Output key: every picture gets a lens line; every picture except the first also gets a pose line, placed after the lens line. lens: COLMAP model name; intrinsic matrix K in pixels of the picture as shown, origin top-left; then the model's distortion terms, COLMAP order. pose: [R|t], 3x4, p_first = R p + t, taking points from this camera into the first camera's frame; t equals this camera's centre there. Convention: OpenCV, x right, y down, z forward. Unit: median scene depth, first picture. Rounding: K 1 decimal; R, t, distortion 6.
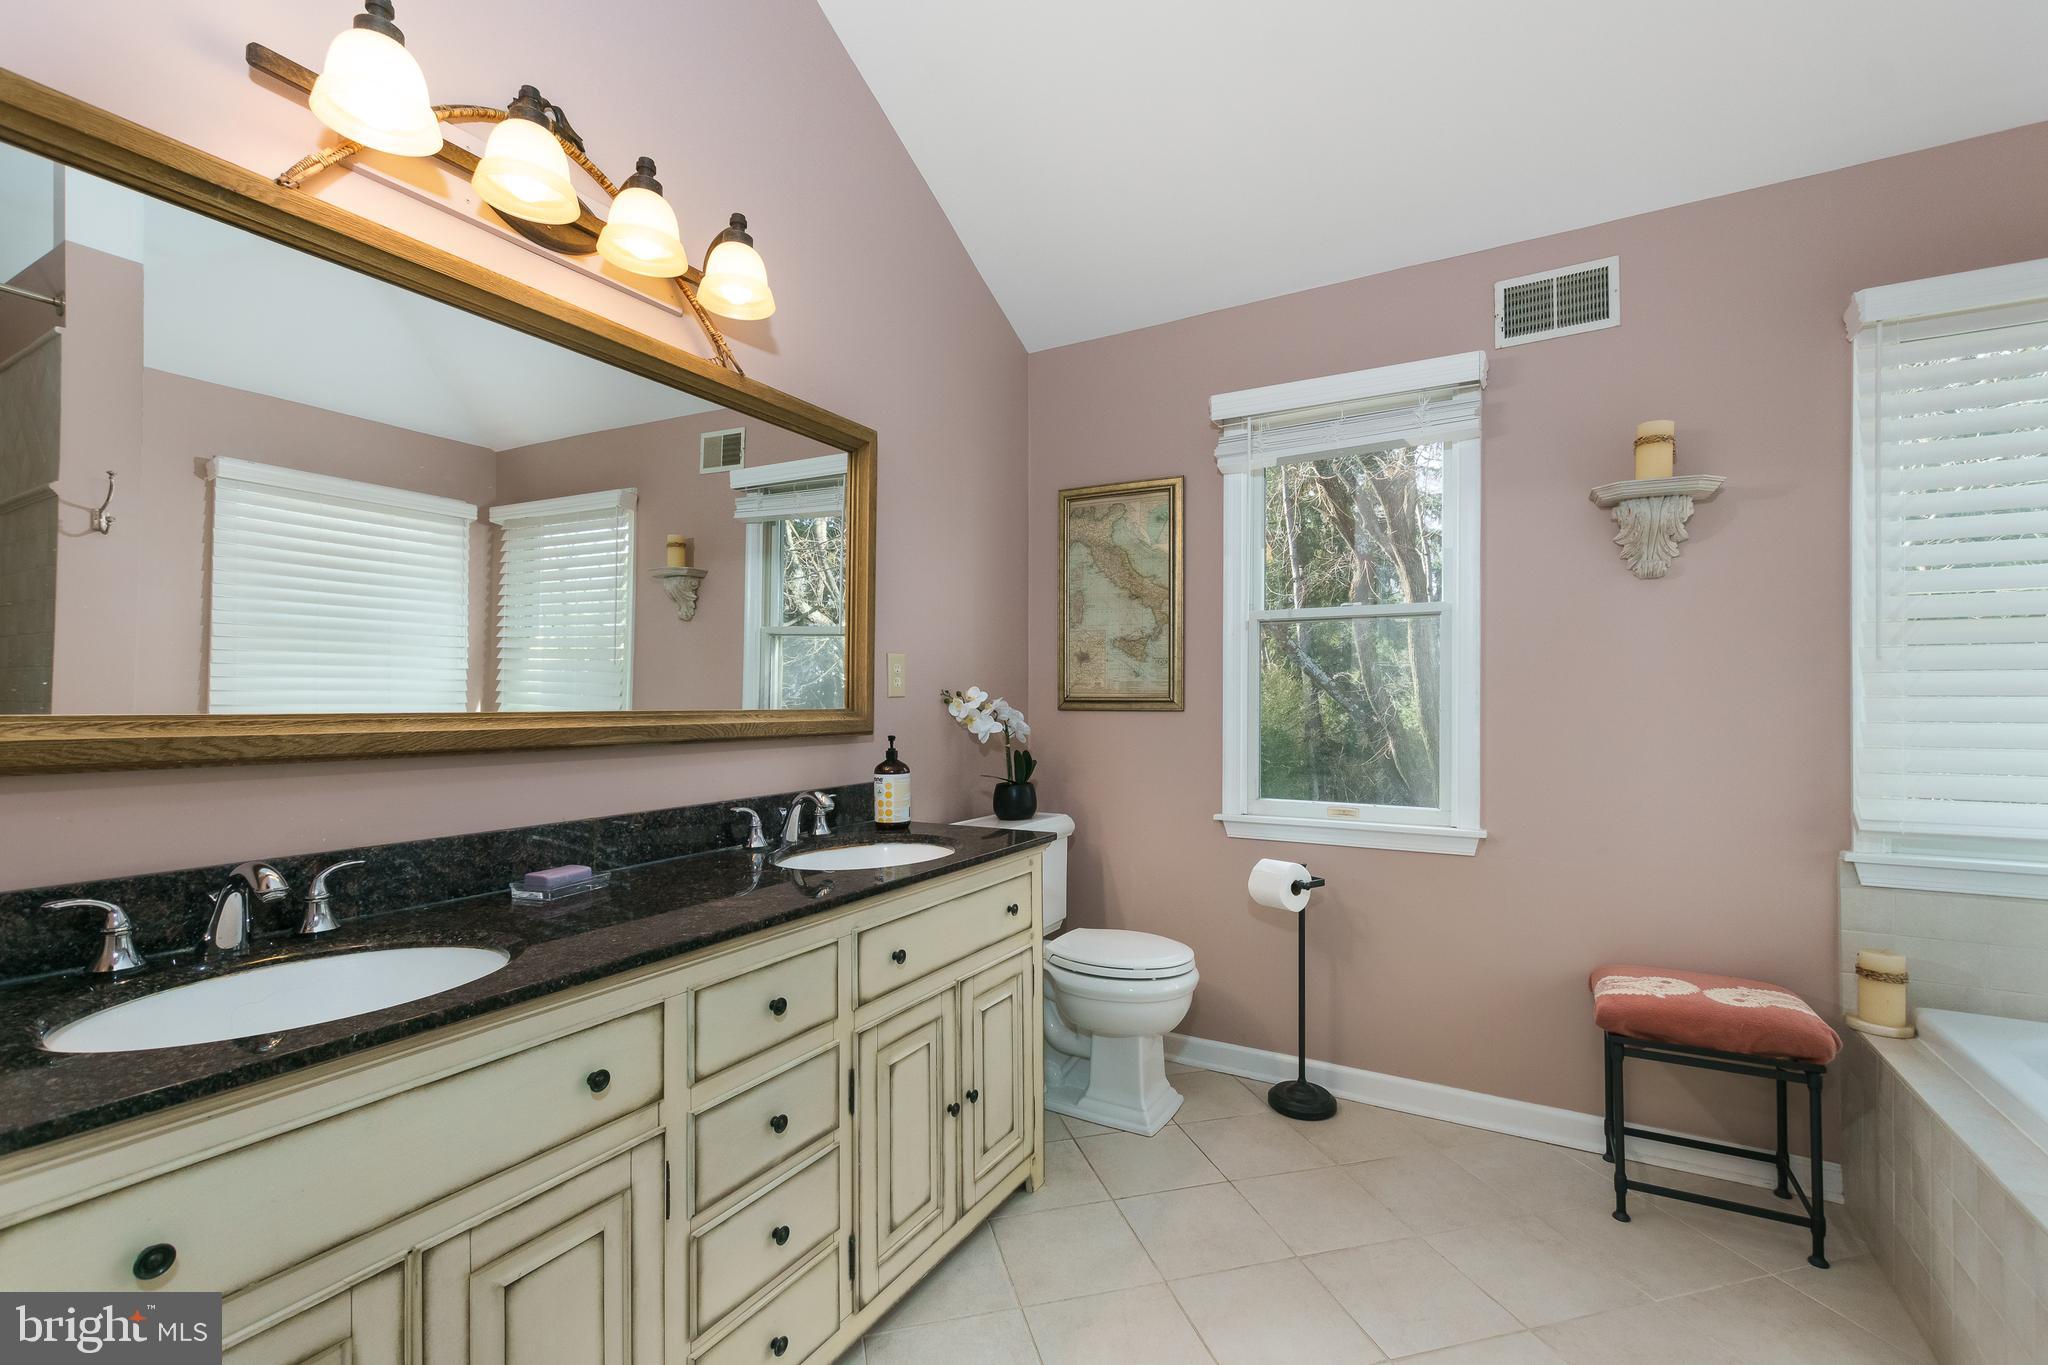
lens RADIAL K [[880.3, 0, 1025.5], [0, 880.3, 691.7], [0, 0, 1]] dist [0.001366, -0.000277]
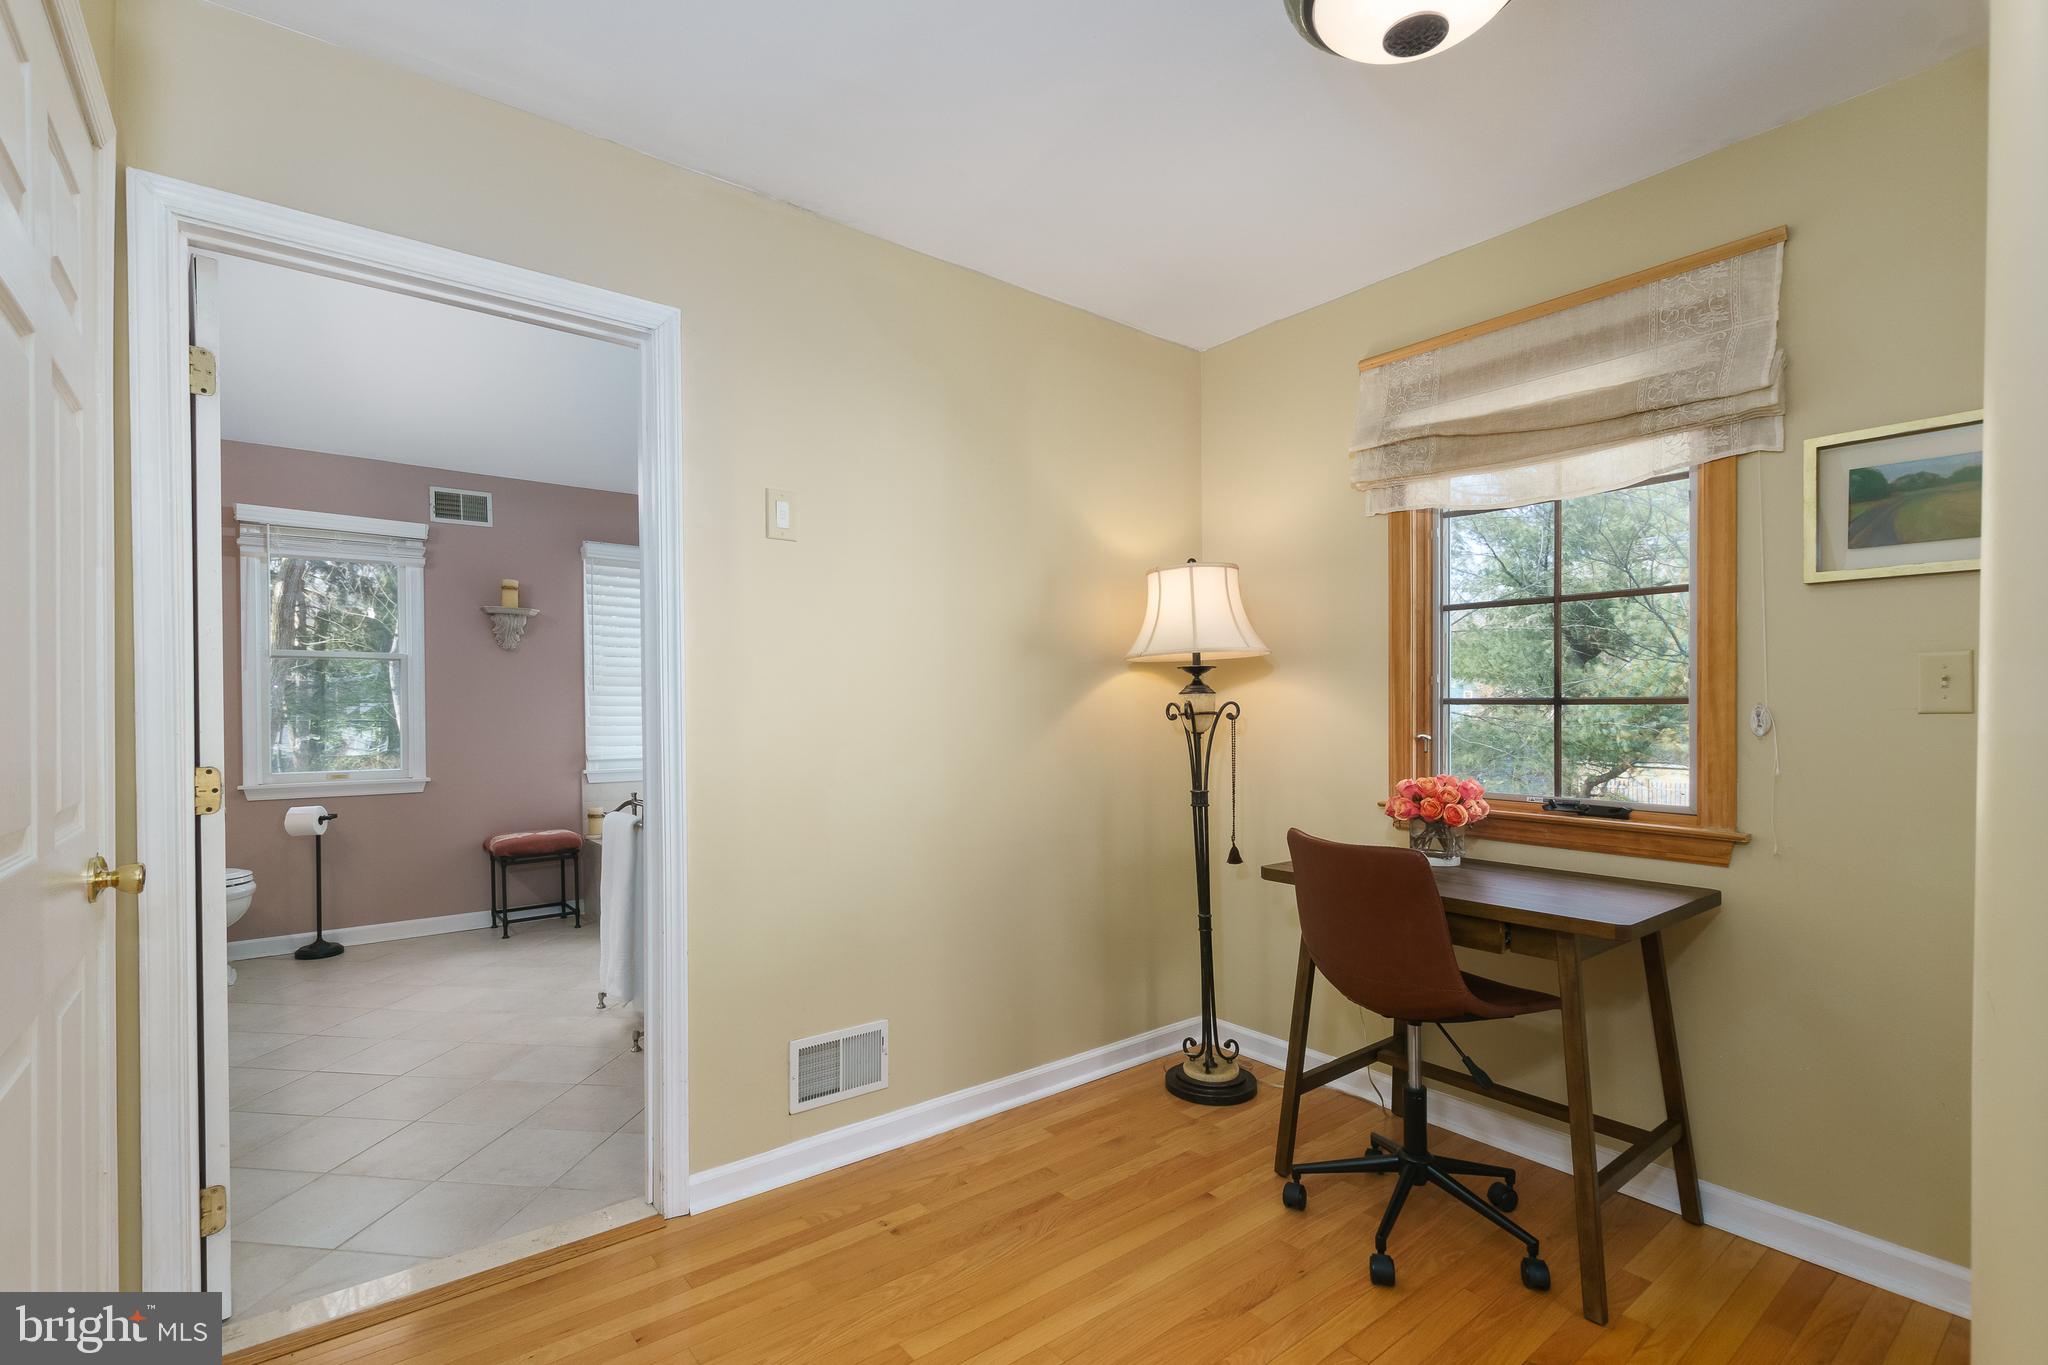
lens RADIAL K [[937.6, 0, 1022.3], [0, 937.6, 737.6], [0, 0, 1]] dist [-0.000144, -0.000092]
pose [[0.369311, -0.027129, 0.928910, -0.918703], [0.000797, 0.999583, 0.028876, 0.016475], [-0.929305, -0.009925, 0.369179, -0.968238]]
